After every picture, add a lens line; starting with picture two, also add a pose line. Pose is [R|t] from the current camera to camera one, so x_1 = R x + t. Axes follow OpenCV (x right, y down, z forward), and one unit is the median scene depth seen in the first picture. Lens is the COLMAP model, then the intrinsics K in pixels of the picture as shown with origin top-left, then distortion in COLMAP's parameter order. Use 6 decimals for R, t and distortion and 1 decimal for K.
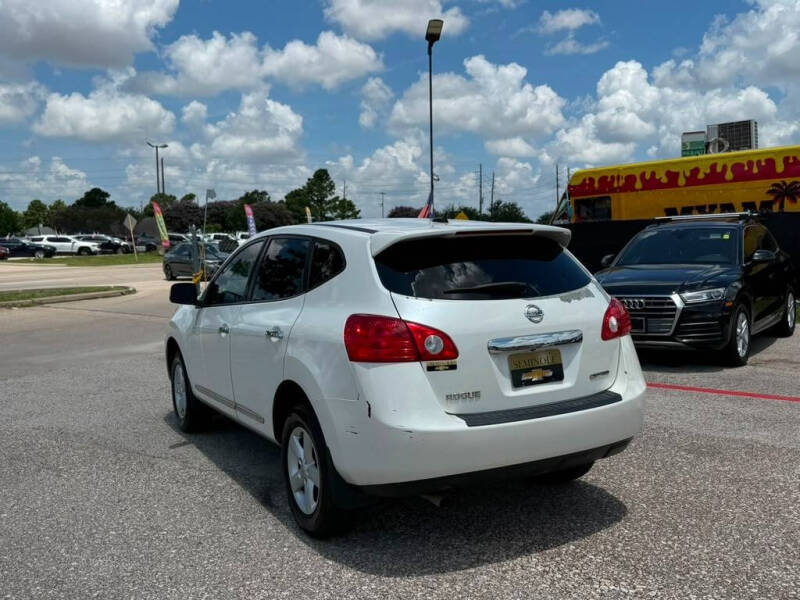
lens RADIAL K [[763.2, 0, 404.5], [0, 763.2, 300.0], [0, 0, 1]] dist [0.175615, -0.352136]
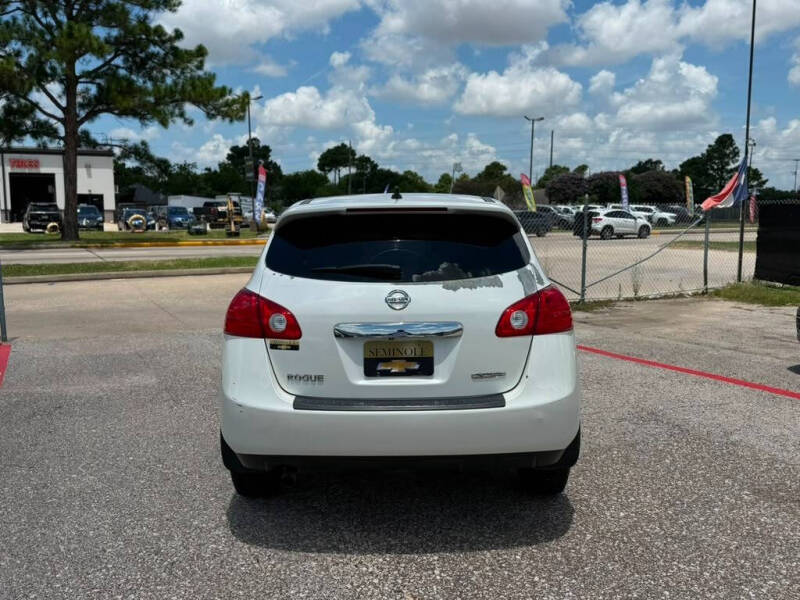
lens RADIAL K [[766.4, 0, 395.3], [0, 766.4, 303.1], [0, 0, 1]] dist [0.162693, -0.323178]
pose [[0.872683, 0.077133, -0.482156, 0.160330], [-0.057741, 0.996818, 0.054958, -0.007619], [0.484860, -0.020121, 0.874360, 0.049912]]
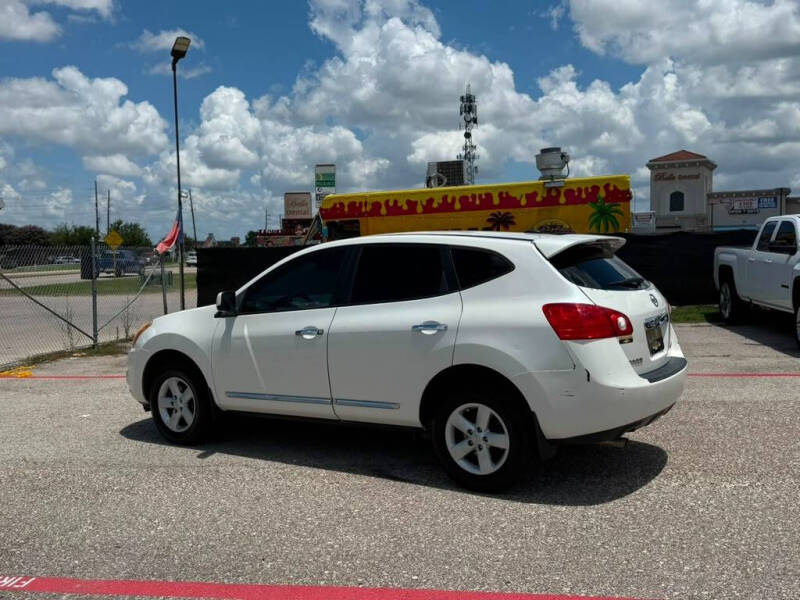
lens RADIAL K [[761.0, 0, 398.6], [0, 761.0, 304.1], [0, 0, 1]] dist [0.169898, -0.329211]
pose [[0.883285, -0.025760, 0.468128, -0.228025], [0.037207, 0.999192, -0.015222, 0.007507], [-0.467357, 0.030863, 0.883530, 0.000704]]
